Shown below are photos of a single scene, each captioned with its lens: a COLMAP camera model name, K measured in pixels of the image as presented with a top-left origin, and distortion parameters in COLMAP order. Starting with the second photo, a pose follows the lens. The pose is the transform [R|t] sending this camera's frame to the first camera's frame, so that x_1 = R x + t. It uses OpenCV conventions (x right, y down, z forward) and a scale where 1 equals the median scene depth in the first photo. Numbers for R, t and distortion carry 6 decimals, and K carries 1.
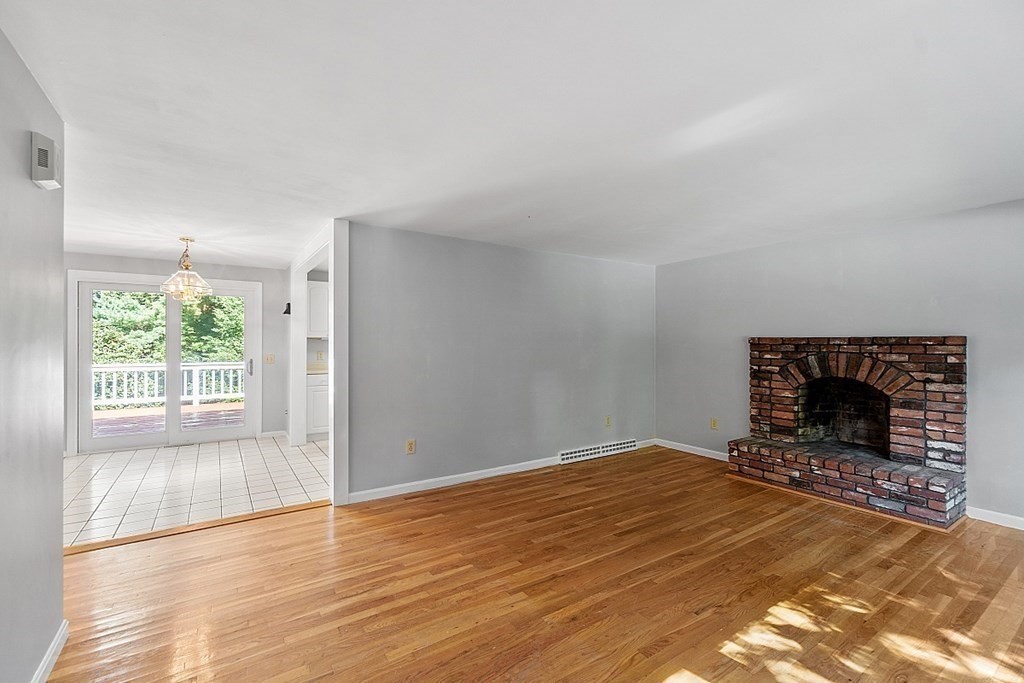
lens RADIAL K [[449.7, 0, 511.3], [0, 449.7, 341.7], [0, 0, 1]] dist [0.002504, 0.000293]
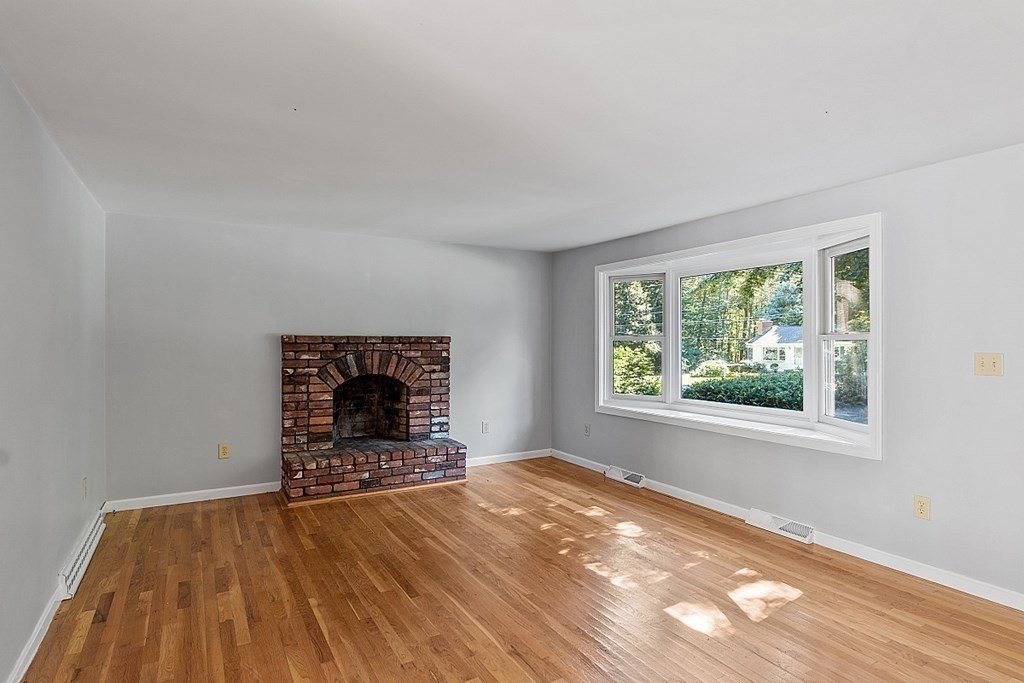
lens RADIAL K [[539.2, 0, 508.7], [0, 539.2, 340.1], [0, 0, 1]] dist [0.000459, -0.000426]
pose [[0.068441, 0.001107, 0.997655, -0.529212], [-0.001765, 0.999998, -0.000989, -0.000210], [-0.997654, -0.001693, 0.068443, 0.624279]]
